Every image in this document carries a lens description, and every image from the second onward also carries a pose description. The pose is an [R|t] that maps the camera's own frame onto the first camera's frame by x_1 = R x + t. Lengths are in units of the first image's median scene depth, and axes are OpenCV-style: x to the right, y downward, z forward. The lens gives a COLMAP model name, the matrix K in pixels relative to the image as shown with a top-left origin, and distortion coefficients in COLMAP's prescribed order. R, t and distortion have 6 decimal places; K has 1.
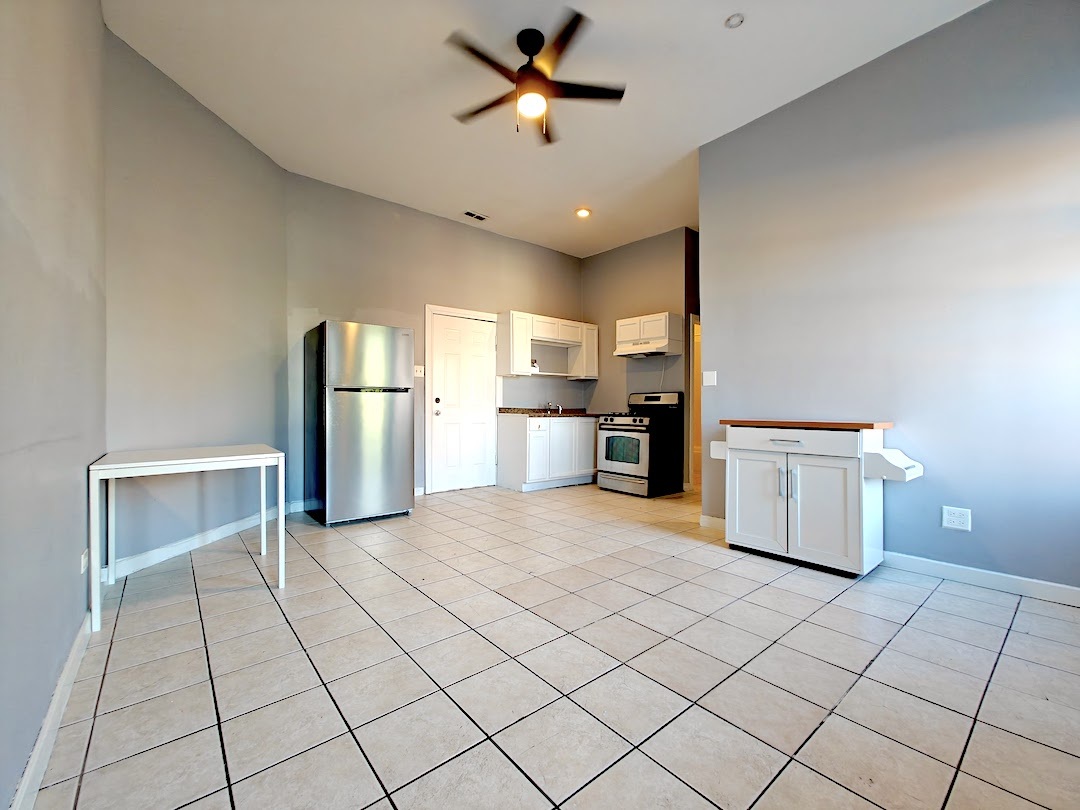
lens RADIAL K [[453.8, 0, 540.0], [0, 453.8, 405.0], [0, 0, 1]] dist [0.001733, 0.000155]
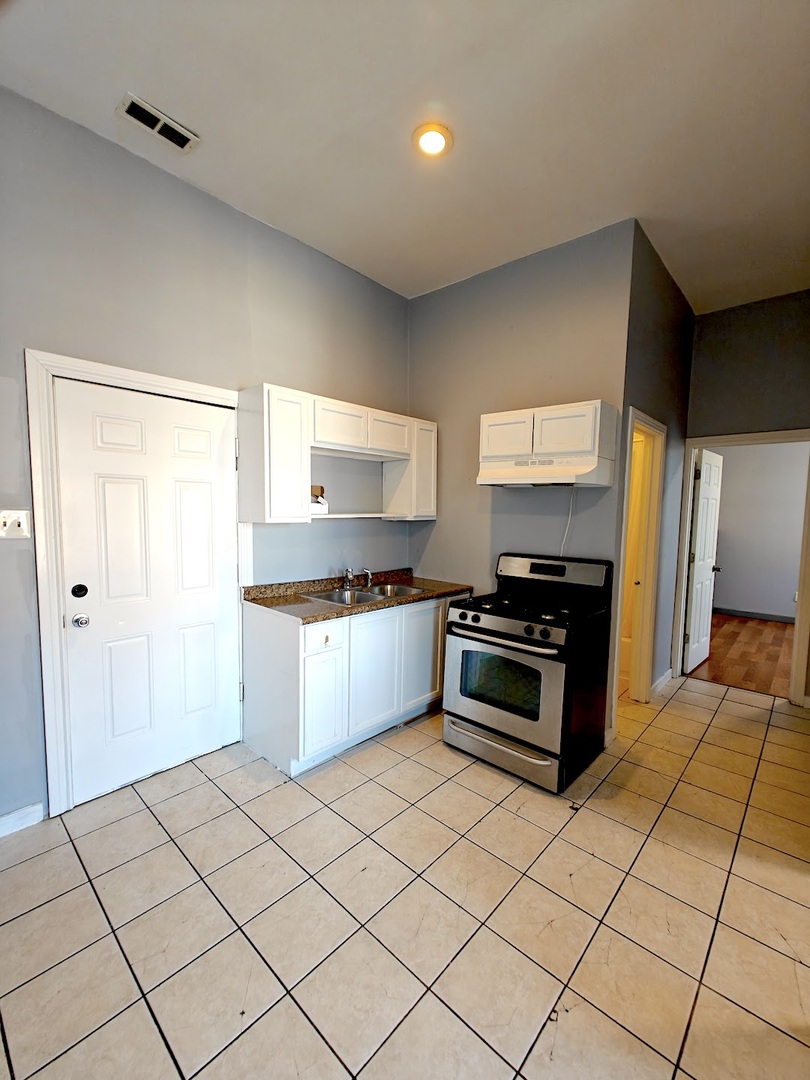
lens RADIAL K [[453.8, 0, 402.1], [0, 453.8, 544.4], [0, 0, 1]] dist [0.001733, 0.000155]
pose [[0.991080, 0.002166, 0.133252, 0.012015], [-0.013075, 0.996625, 0.081041, -0.083017], [-0.132627, -0.082061, 0.987763, 0.506242]]
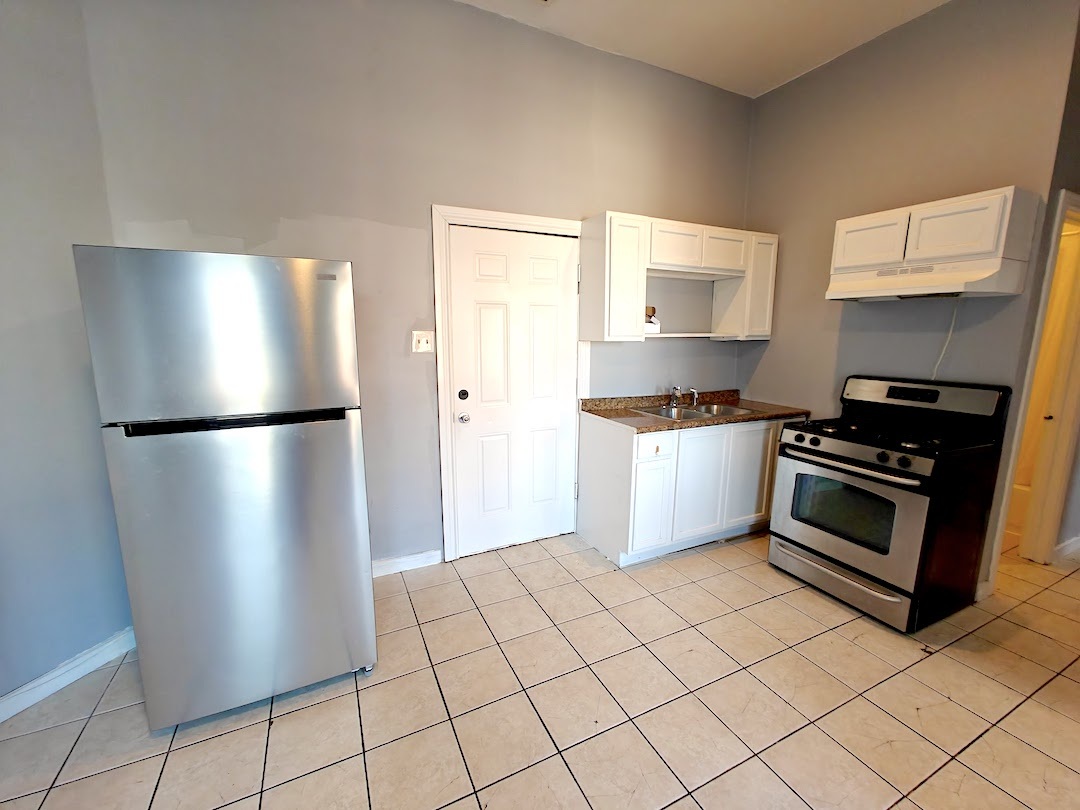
lens RADIAL K [[449.6, 0, 543.5], [0, 449.6, 407.7], [0, 0, 1]] dist [0.007488, 0.000021]
pose [[0.973047, 0.039329, -0.227227, -0.011789], [-0.000576, 0.985761, 0.168151, -0.077366], [0.230605, -0.163488, 0.959215, 0.469093]]
